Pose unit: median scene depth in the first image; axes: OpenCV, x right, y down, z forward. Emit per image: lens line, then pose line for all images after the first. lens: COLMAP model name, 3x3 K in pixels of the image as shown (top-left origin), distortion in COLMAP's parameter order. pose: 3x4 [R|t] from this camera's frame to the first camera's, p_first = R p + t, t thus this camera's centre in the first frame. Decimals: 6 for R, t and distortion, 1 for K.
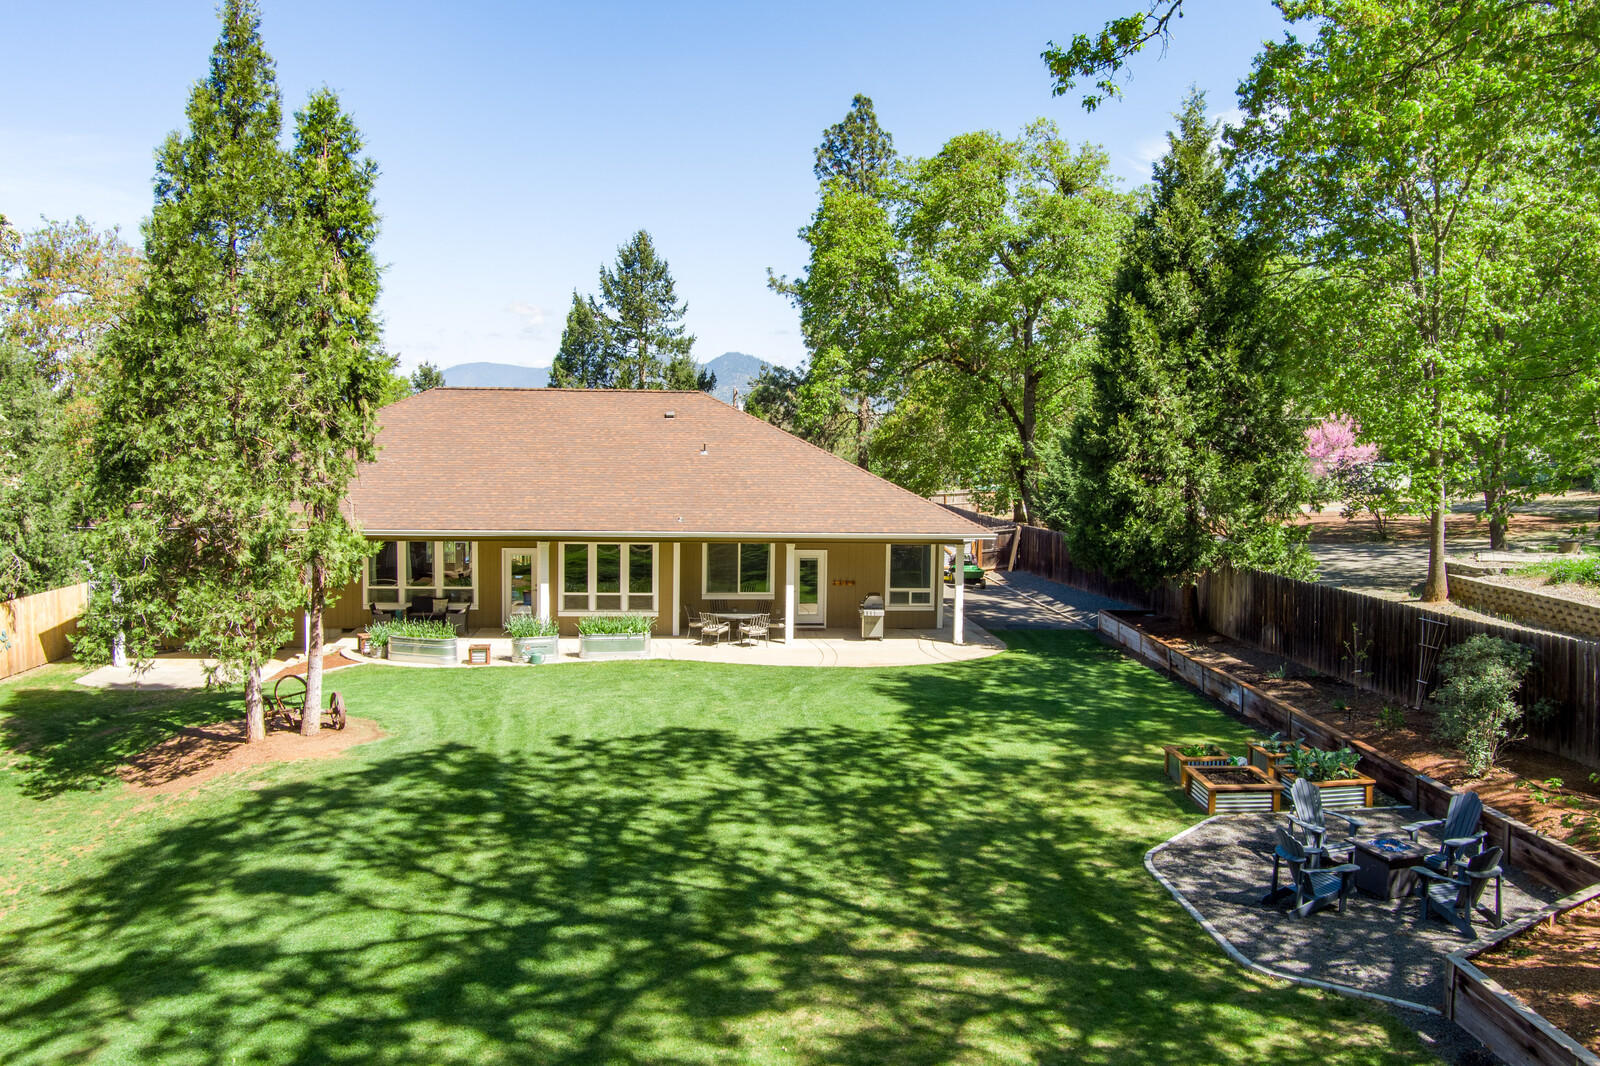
lens RADIAL K [[1295.8, 0, 795.1], [0, 1295.8, 524.2], [0, 0, 1]] dist [-0.065839, 0.008467]
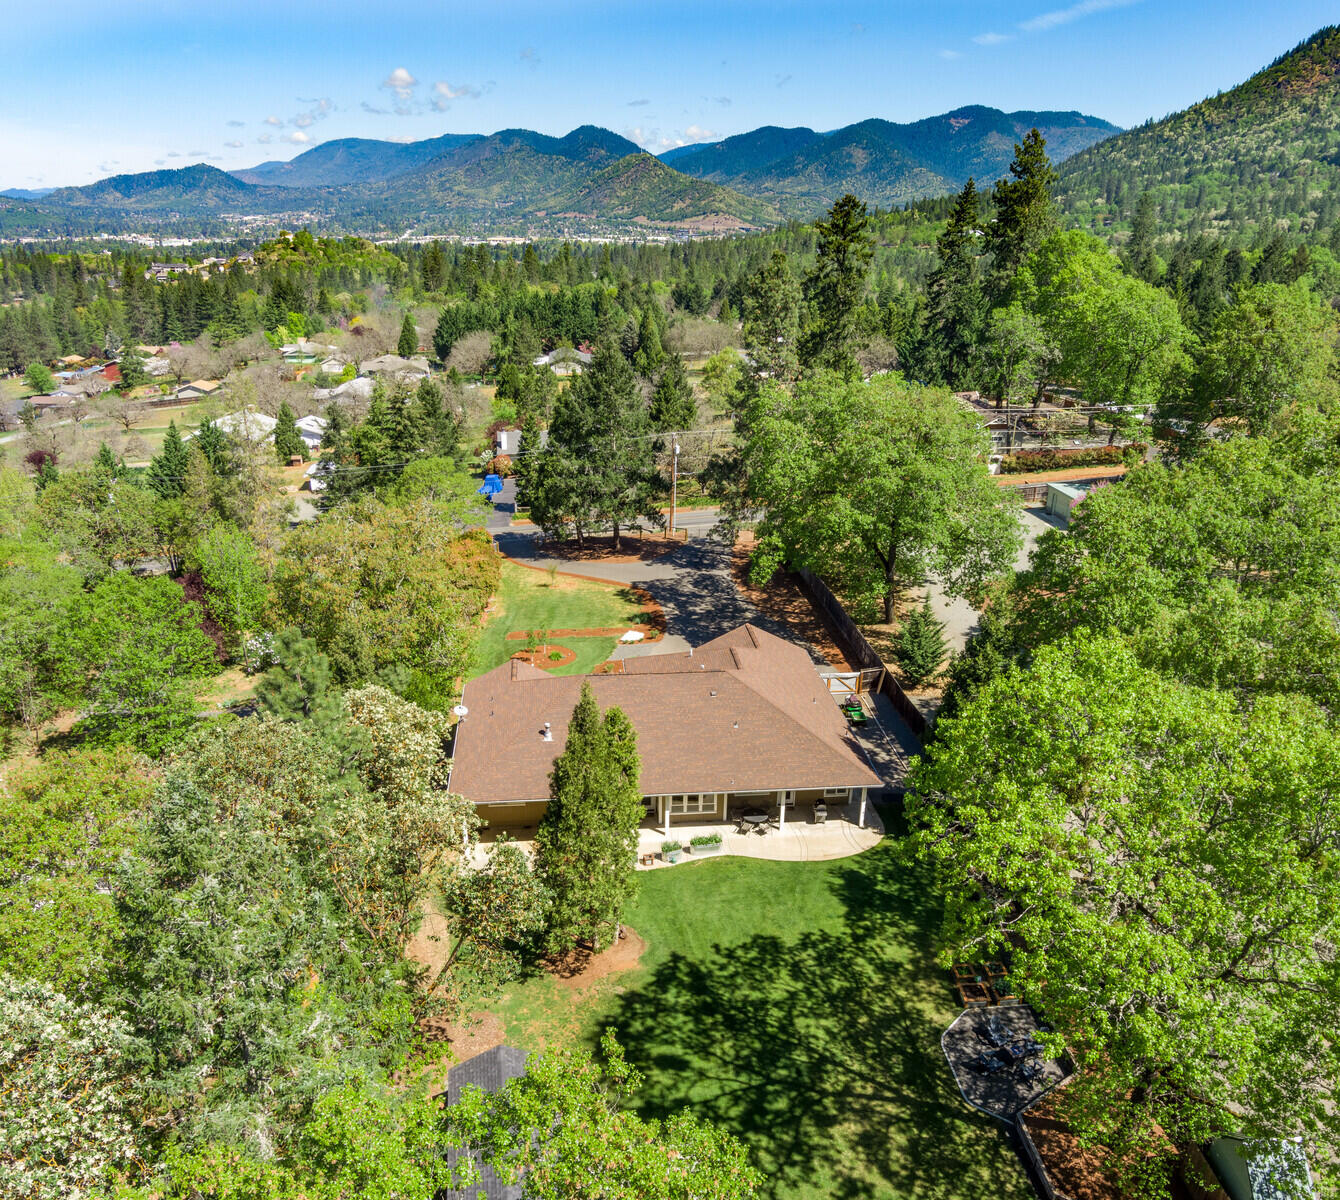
lens RADIAL K [[1194.9, 0, 680.7], [0, 1194.9, 601.1], [0, 0, 1]] dist [-0.014976, -0.006252]
pose [[0.999512, -0.009514, 0.029746, -0.334801], [0.000915, 0.960981, 0.276614, -1.214040], [-0.031217, -0.276452, 0.960521, -1.132680]]
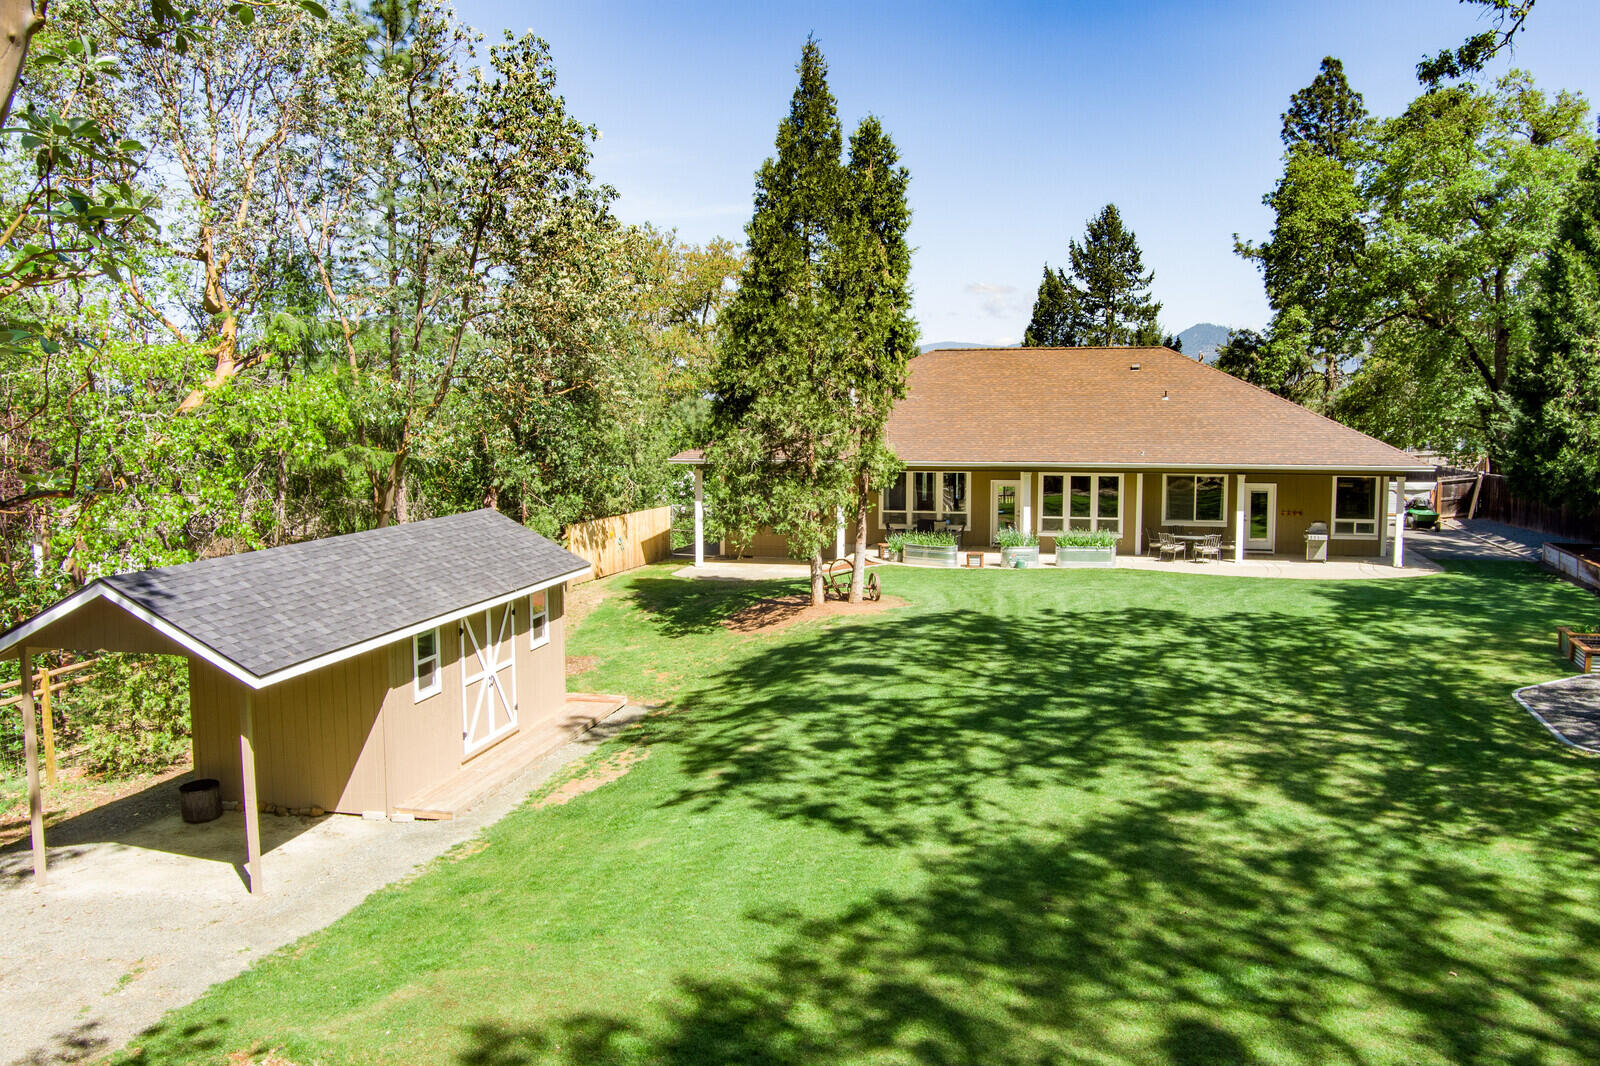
lens RADIAL K [[1291.3, 0, 792.7], [0, 1291.3, 532.7], [0, 0, 1]] dist [-0.057386, -0.022388]
pose [[0.937404, 0.016920, -0.347831, 0.029653], [-0.008305, 0.999621, 0.026243, 0.061485], [0.348144, -0.021712, 0.937190, -0.312668]]
